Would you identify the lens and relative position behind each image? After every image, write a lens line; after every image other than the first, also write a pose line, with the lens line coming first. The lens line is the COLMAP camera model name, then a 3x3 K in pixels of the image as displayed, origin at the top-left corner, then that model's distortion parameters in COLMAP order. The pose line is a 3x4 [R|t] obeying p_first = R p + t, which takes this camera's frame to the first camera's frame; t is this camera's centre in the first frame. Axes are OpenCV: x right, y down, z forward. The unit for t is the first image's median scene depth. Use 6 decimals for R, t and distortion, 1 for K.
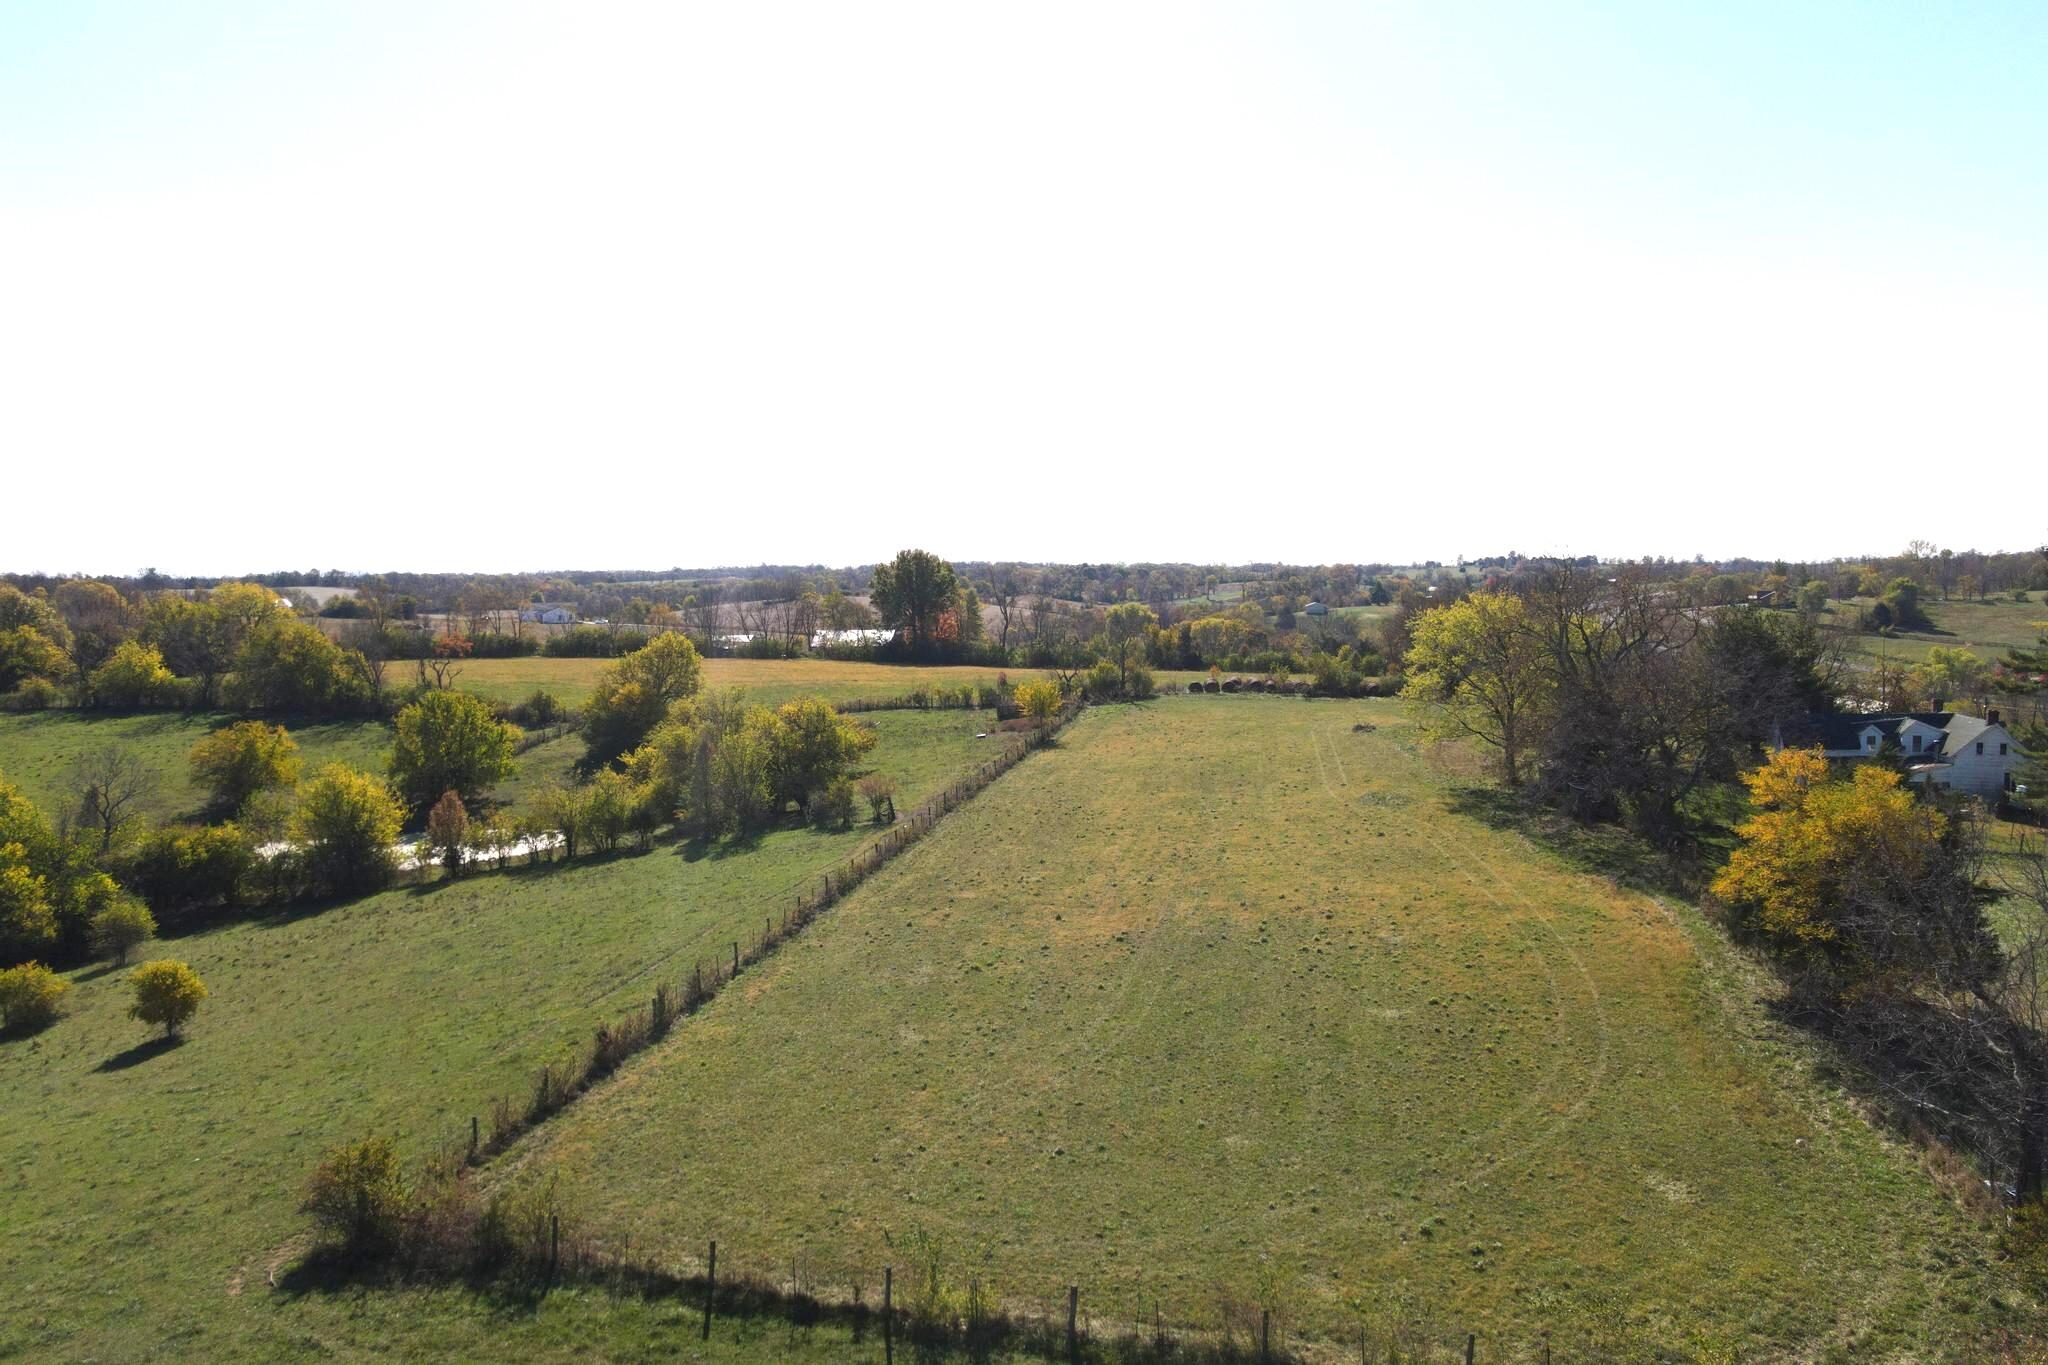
lens RADIAL K [[1412.2, 0, 1022.8], [0, 1412.2, 683.3], [0, 0, 1]] dist [0.000373, -0.000022]
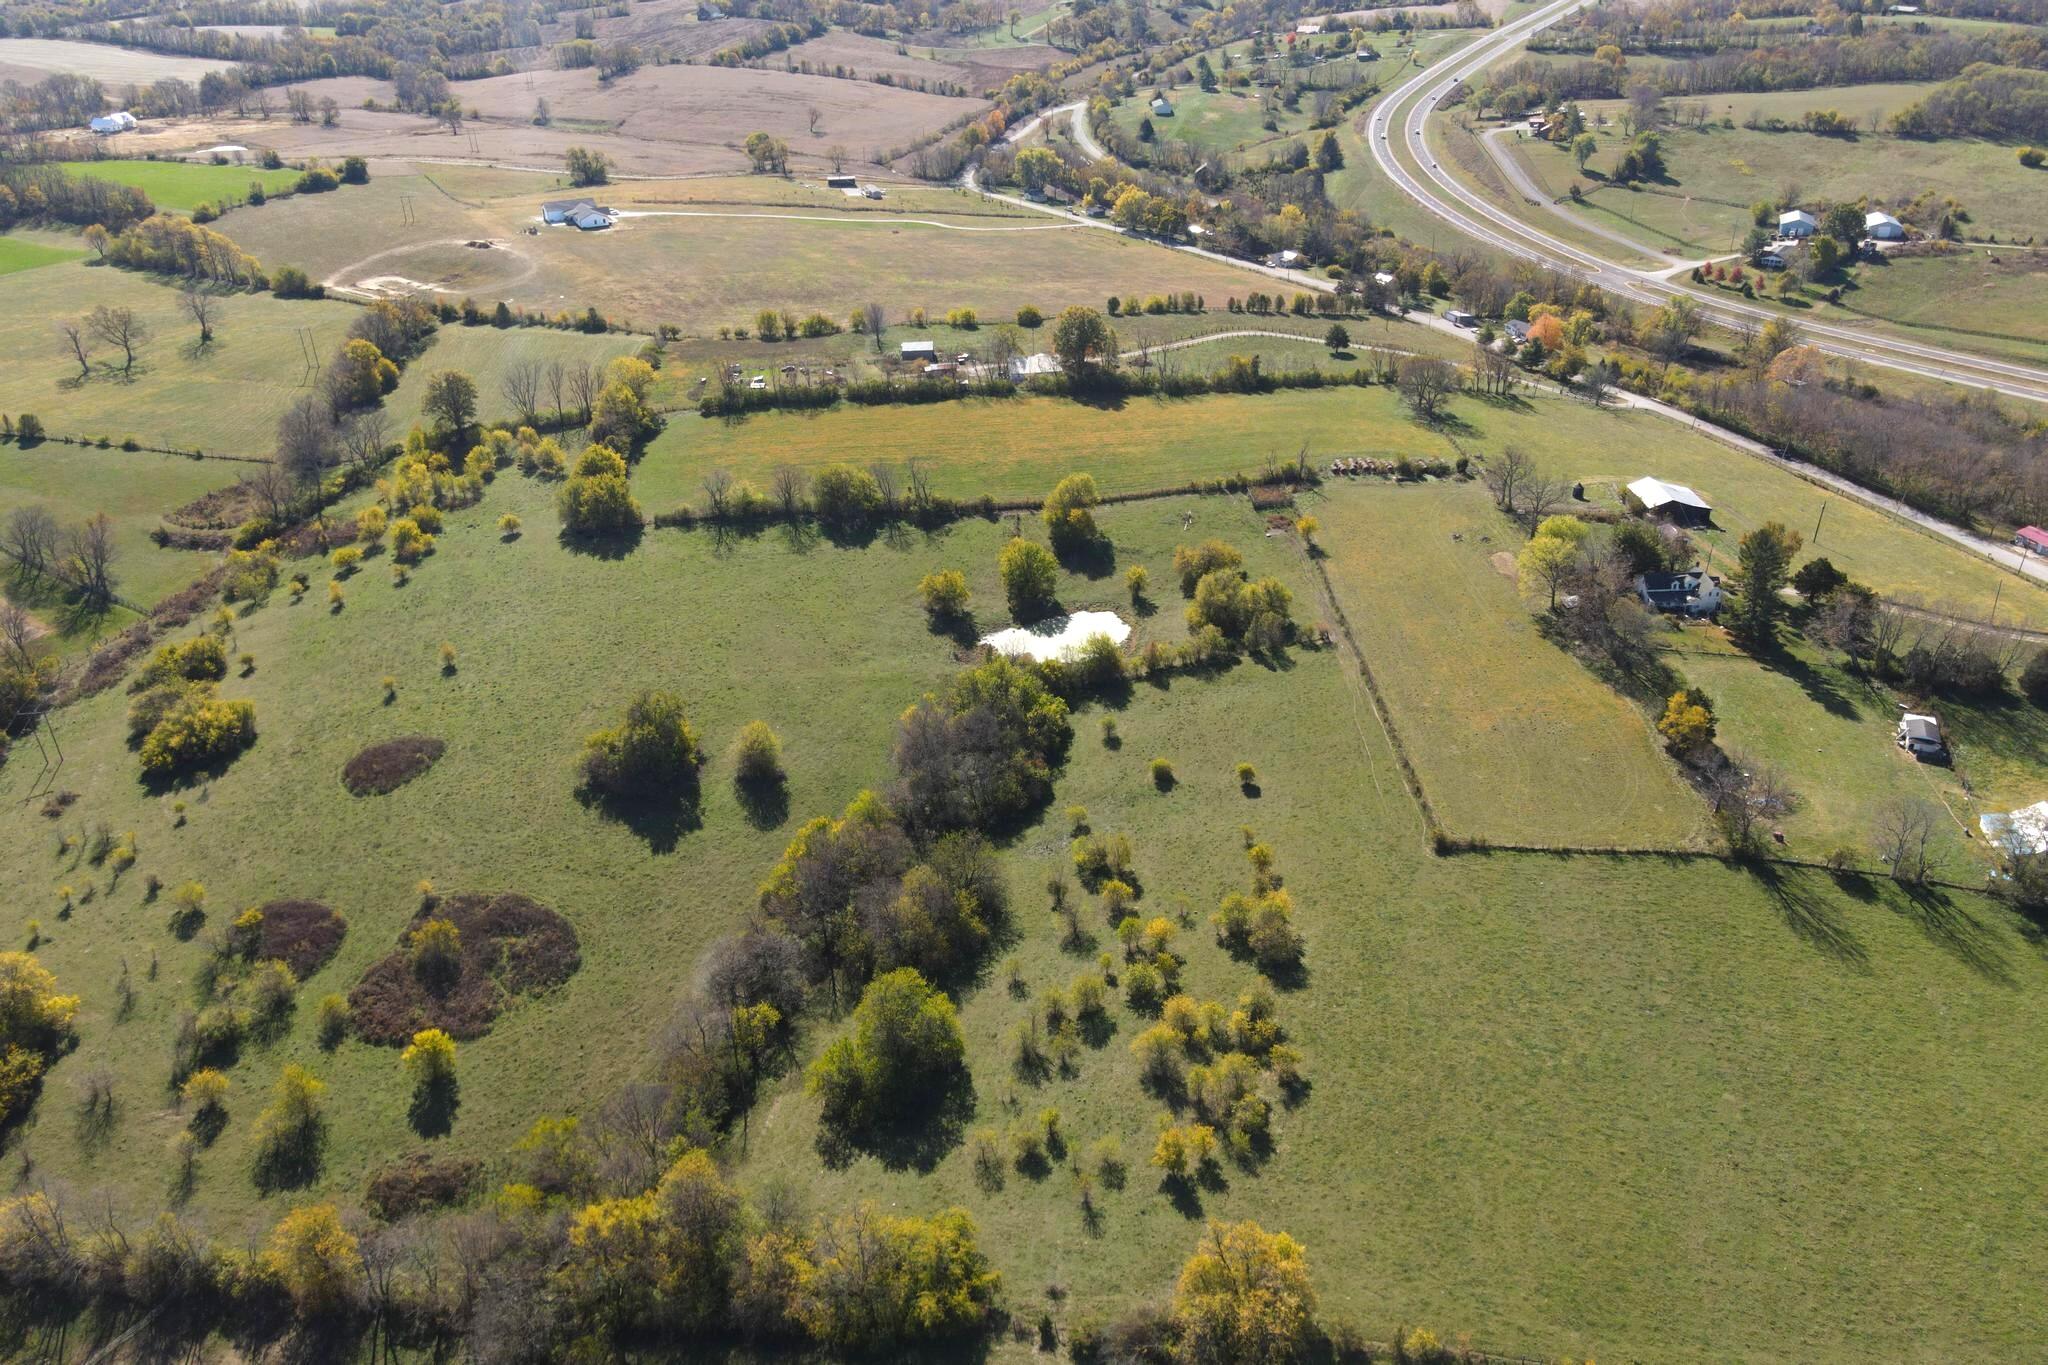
lens RADIAL K [[1412.2, 0, 1025.5], [0, 1412.2, 682.2], [0, 0, 1]] dist [0.000373, -0.000022]
pose [[0.980375, -0.110529, 0.163241, -2.547966], [0.036722, 0.915940, 0.399633, -2.162853], [-0.193690, -0.385795, 0.902023, -2.998270]]
